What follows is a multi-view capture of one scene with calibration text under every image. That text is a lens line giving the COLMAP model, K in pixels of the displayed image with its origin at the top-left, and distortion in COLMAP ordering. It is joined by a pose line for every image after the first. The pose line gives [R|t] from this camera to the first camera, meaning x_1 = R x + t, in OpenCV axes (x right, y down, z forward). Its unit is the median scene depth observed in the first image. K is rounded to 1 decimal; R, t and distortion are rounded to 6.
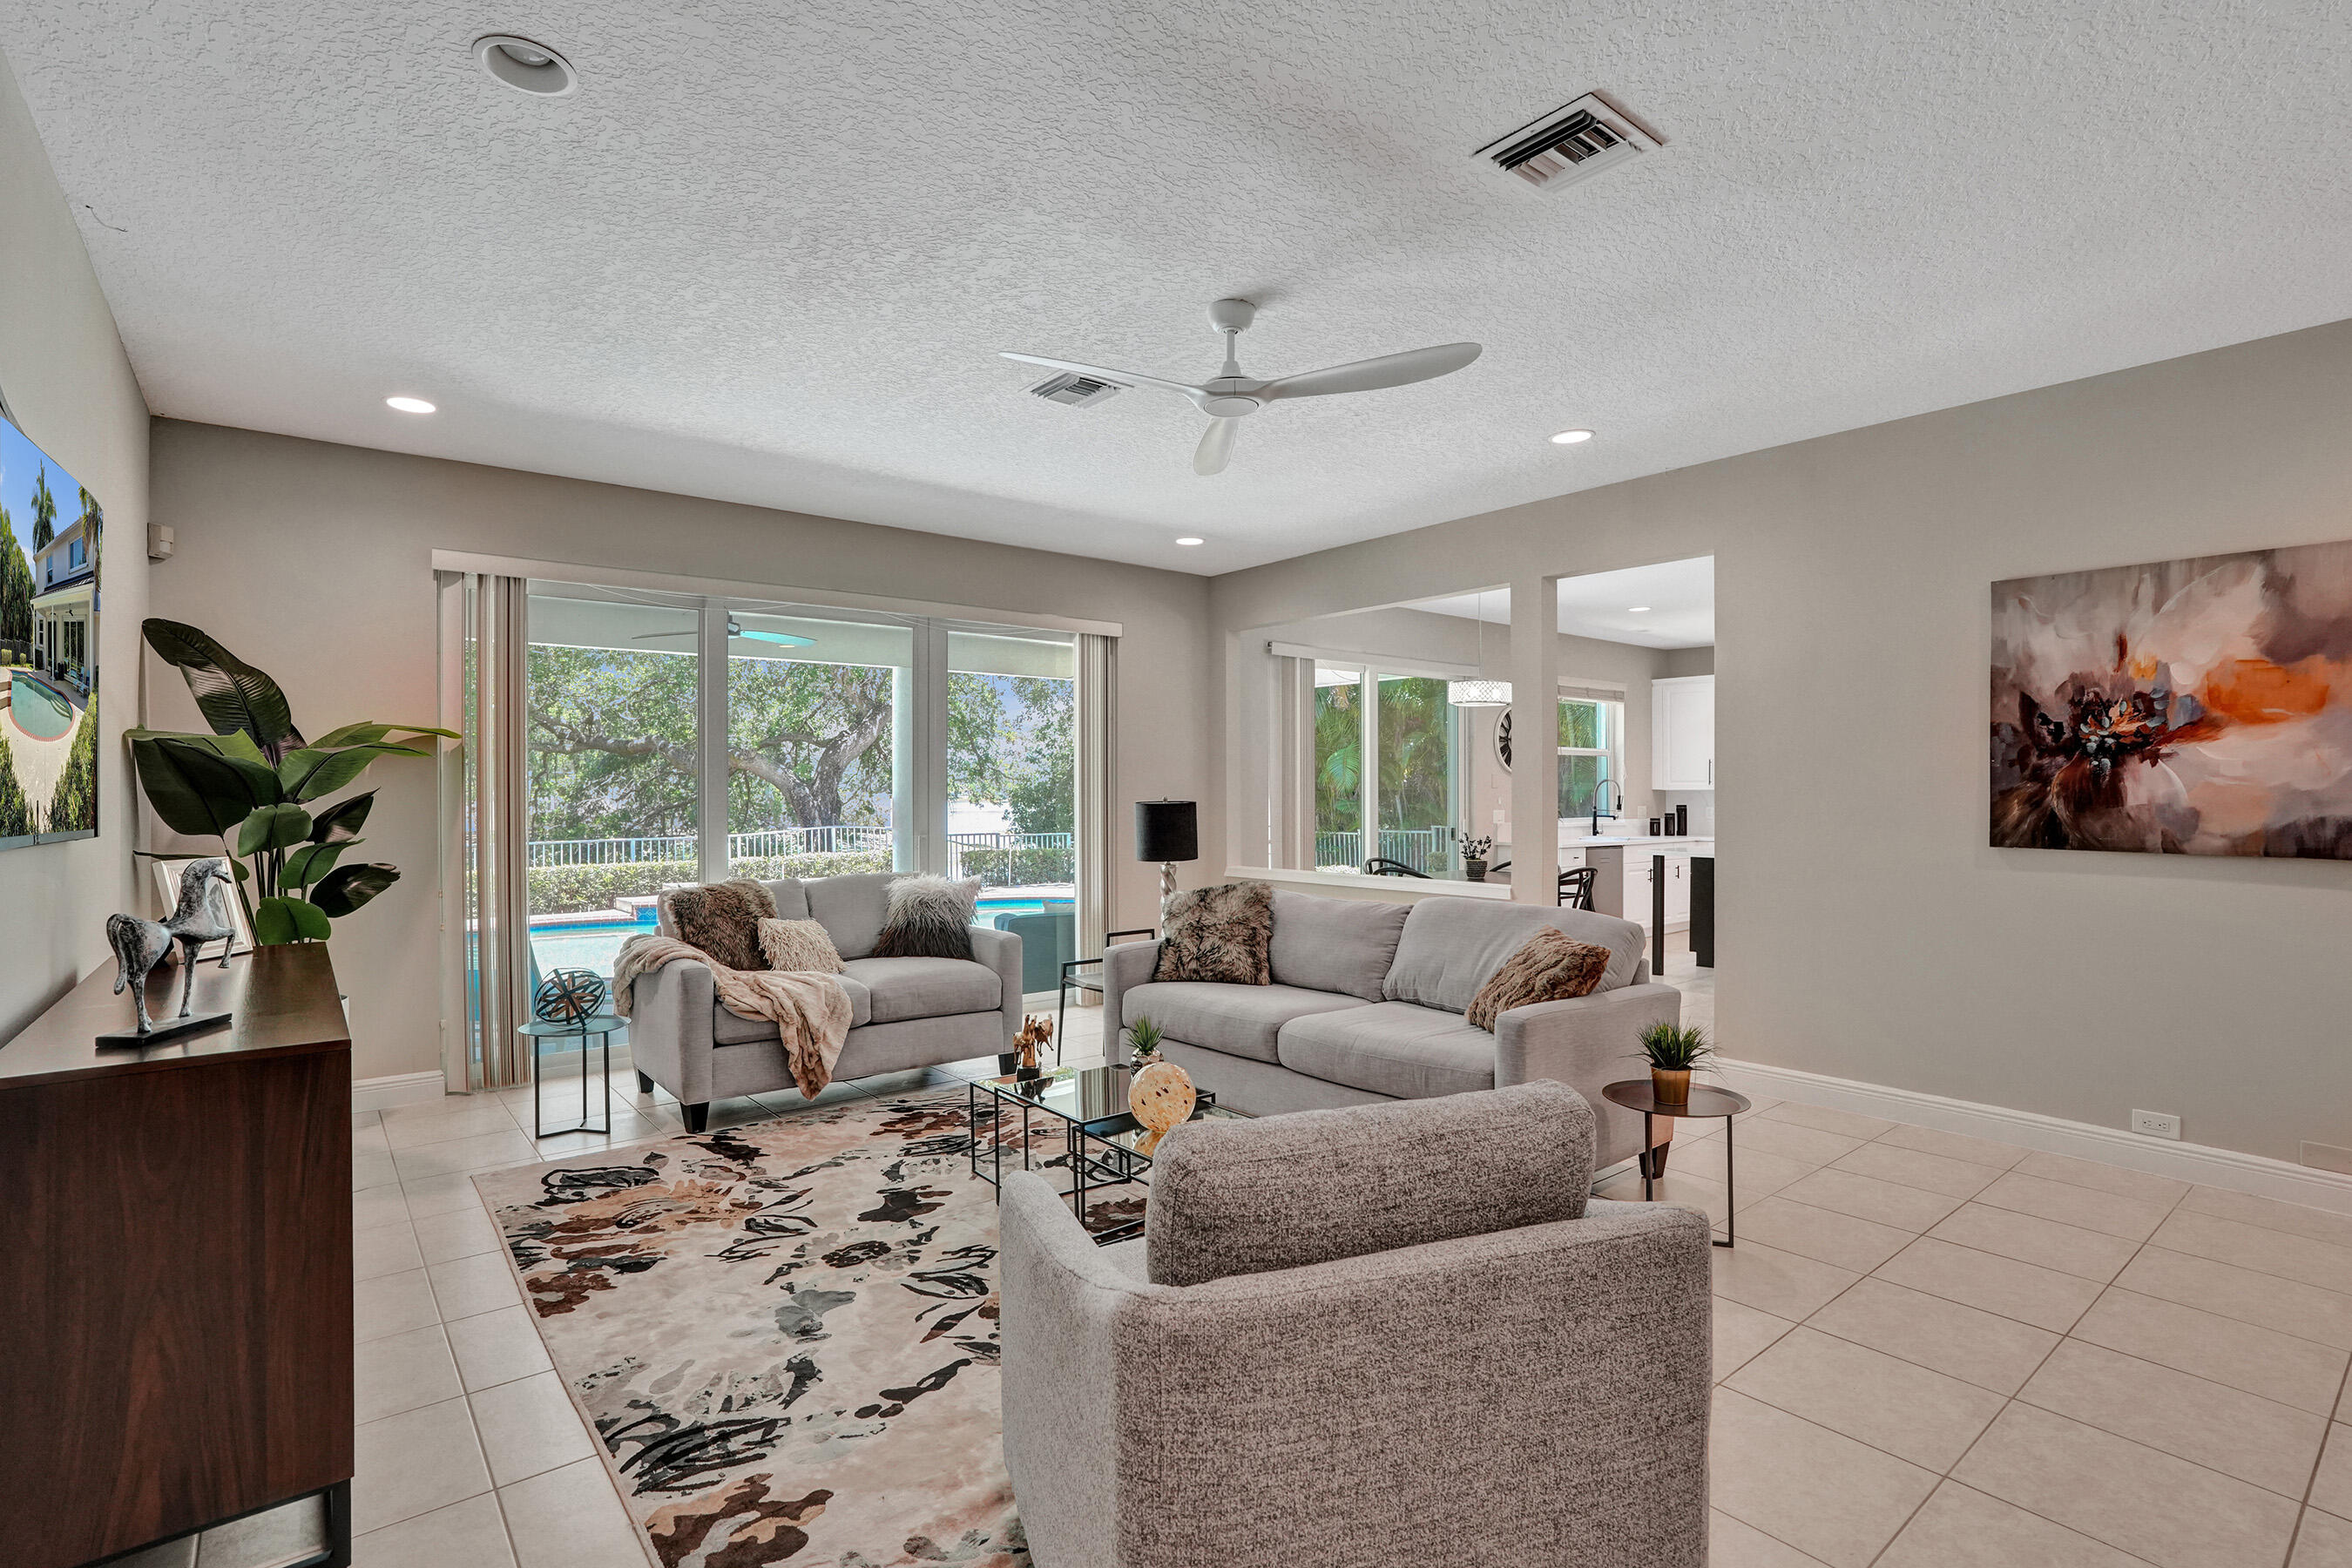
lens RADIAL K [[1110.1, 0, 1177.3], [0, 1110.1, 809.3], [0, 0, 1]] dist [-0.051603, 0.019210]
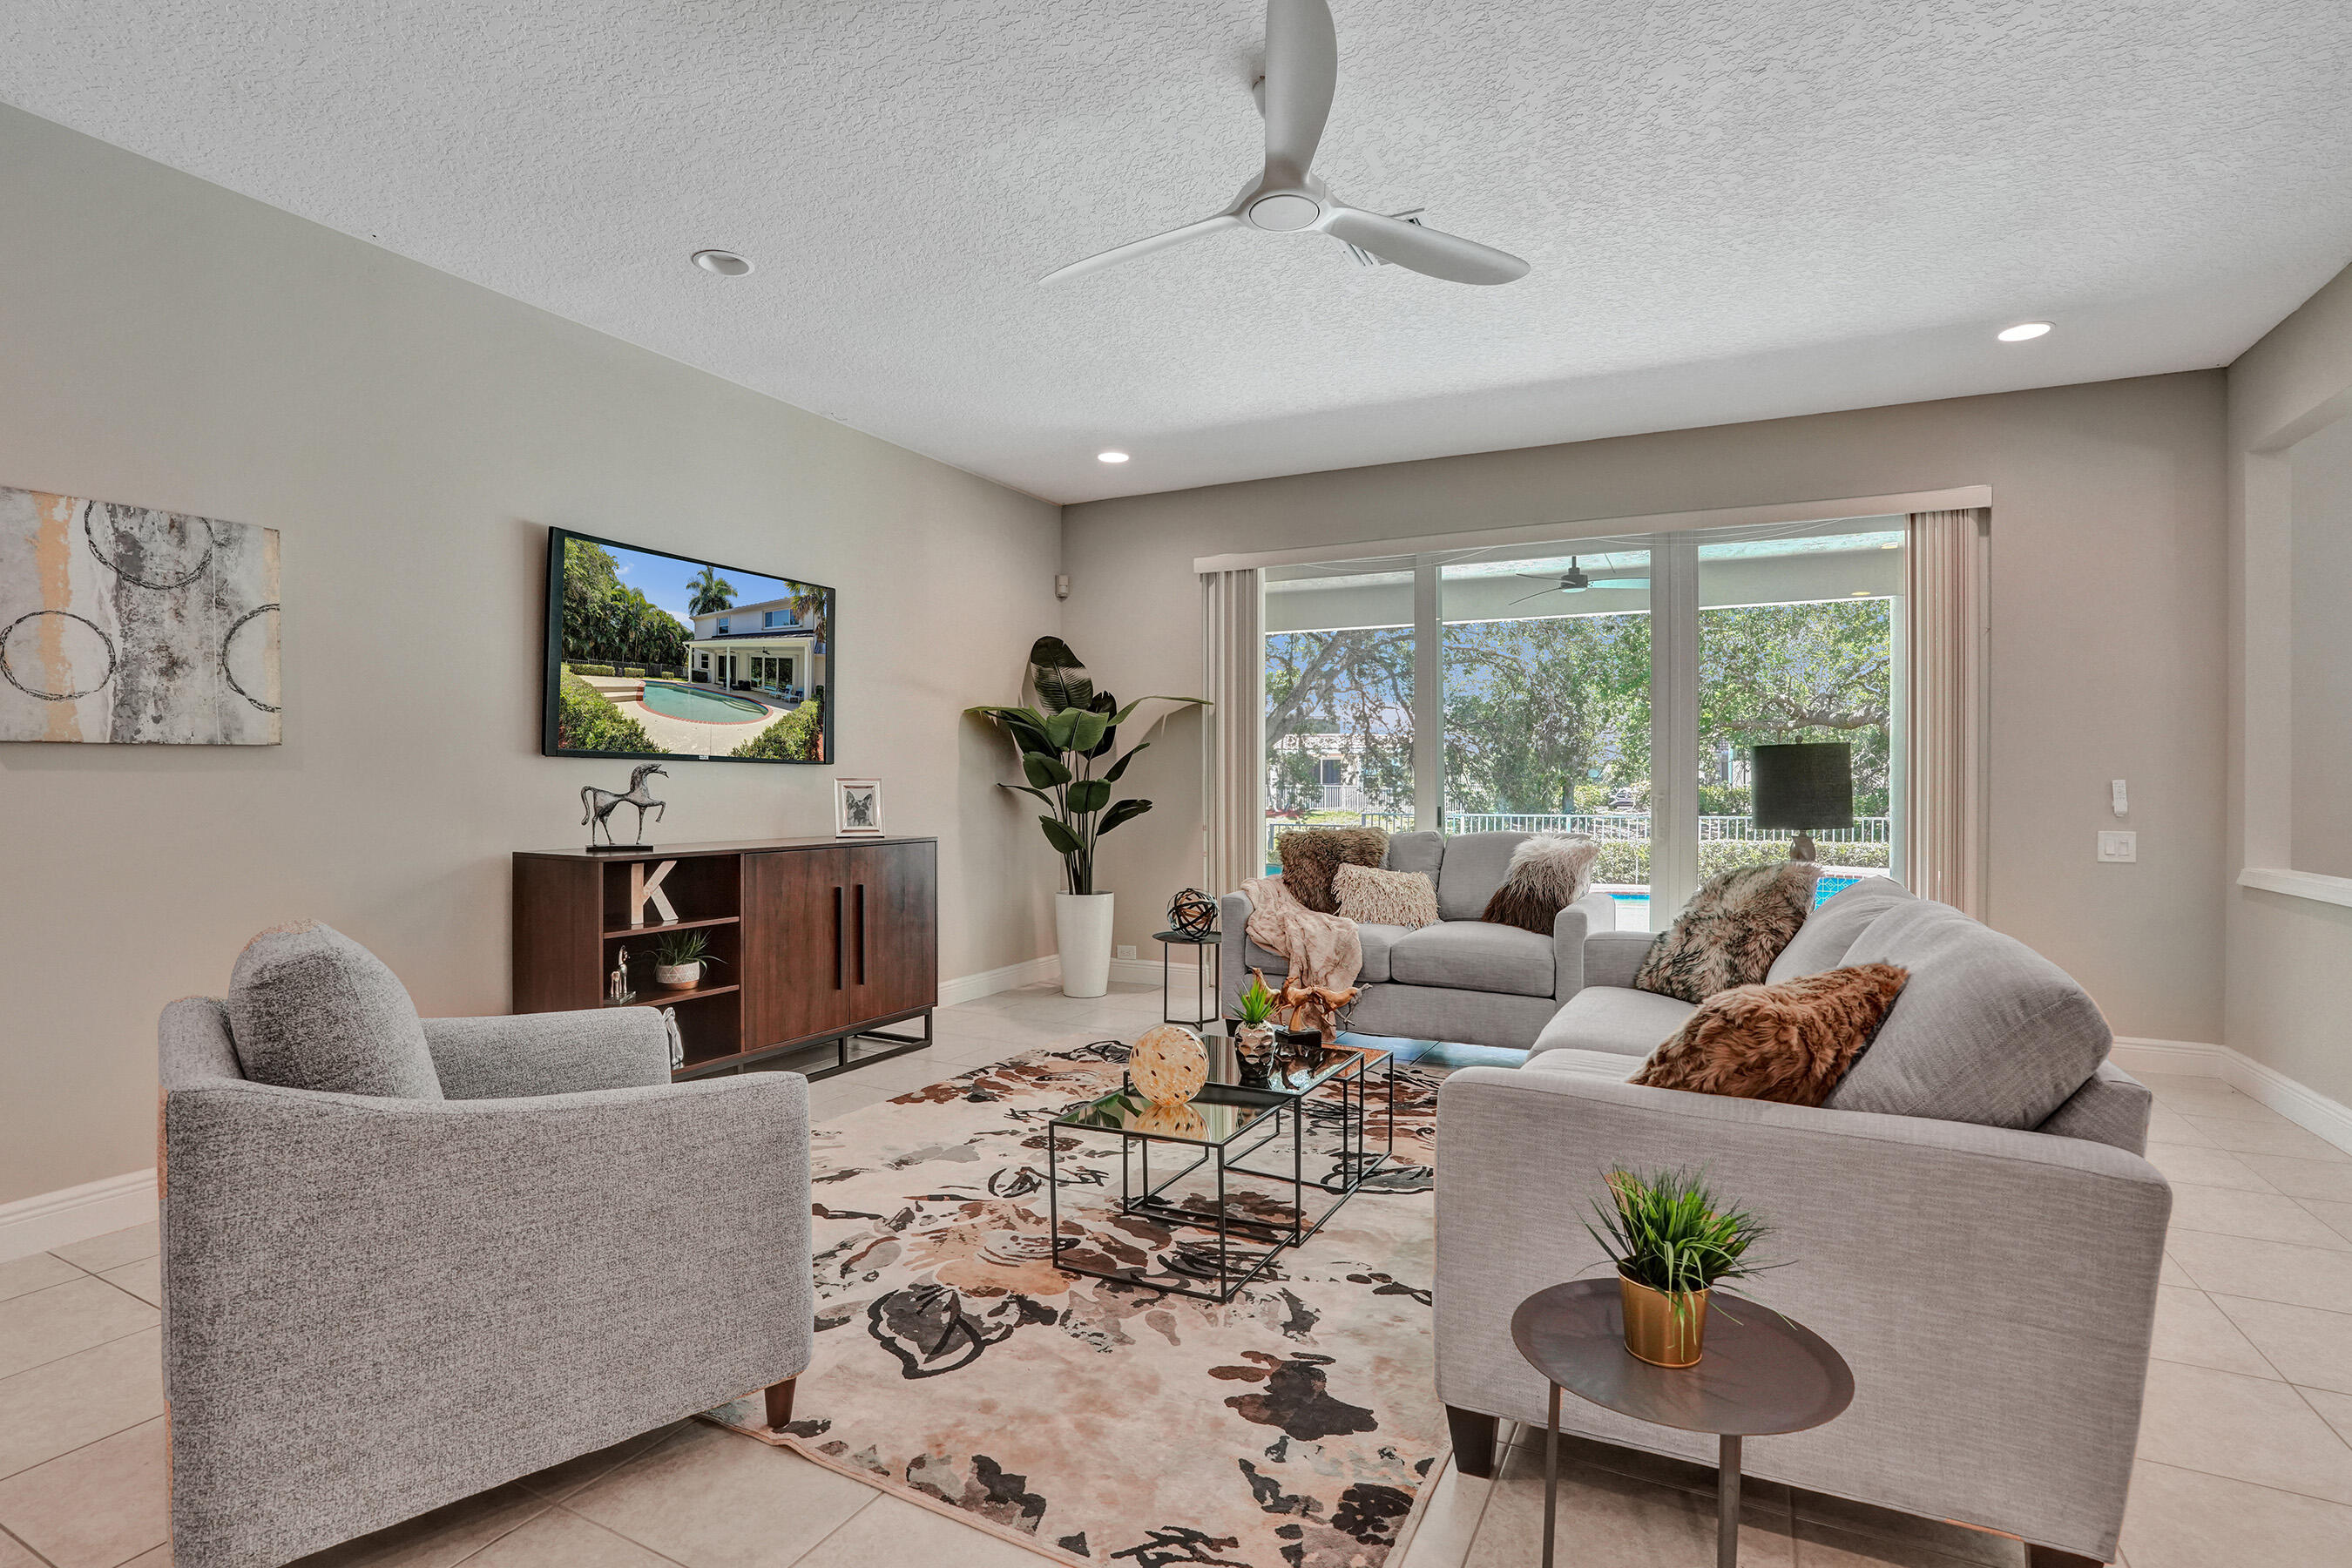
lens RADIAL K [[1130.5, 0, 1167.0], [0, 1130.5, 781.3], [0, 0, 1]] dist [-0.063825, 0.014720]
pose [[0.400394, 0.002742, -0.916339, 0.636209], [-0.016456, 0.999856, -0.004198, 0.037033], [0.916195, 0.016760, 0.400382, 0.527545]]
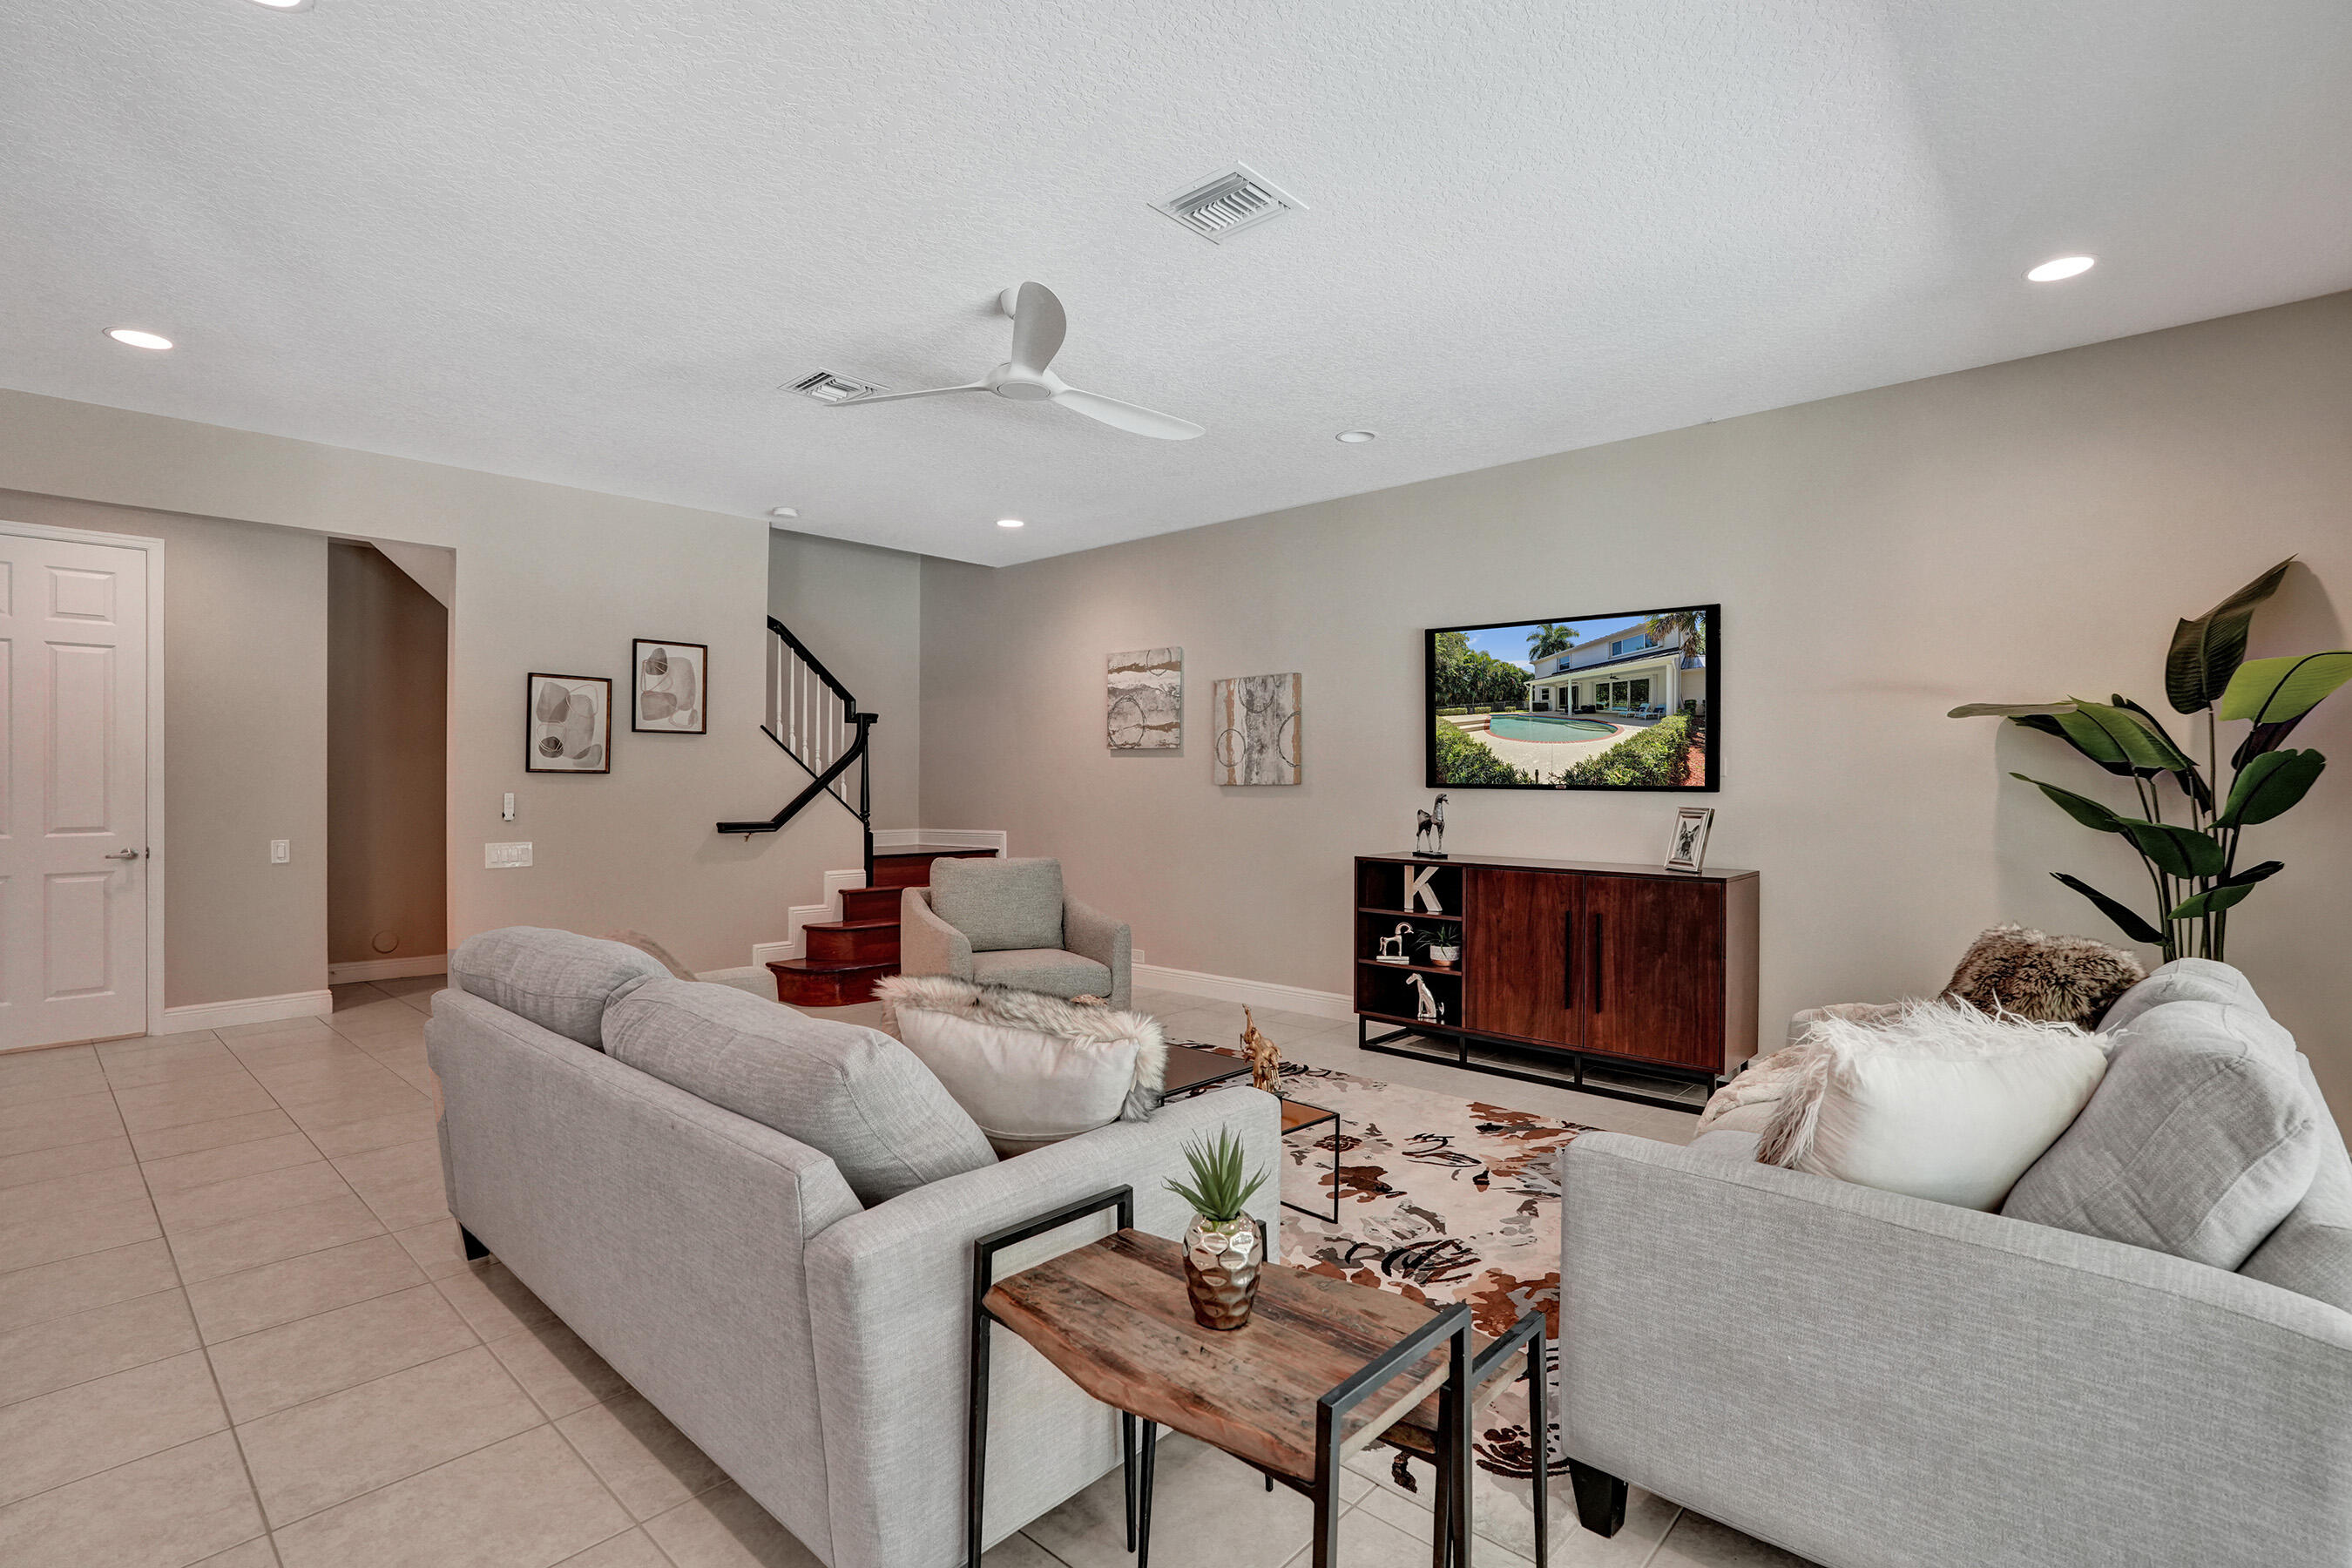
lens RADIAL K [[1110.1, 0, 1181.2], [0, 1110.1, 779.3], [0, 0, 1]] dist [-0.051603, 0.019210]
pose [[-0.988621, 0.004135, -0.150372, 0.045257], [0.002432, 0.999931, 0.011507, -0.006375], [0.150409, 0.011010, -0.988562, 1.760393]]
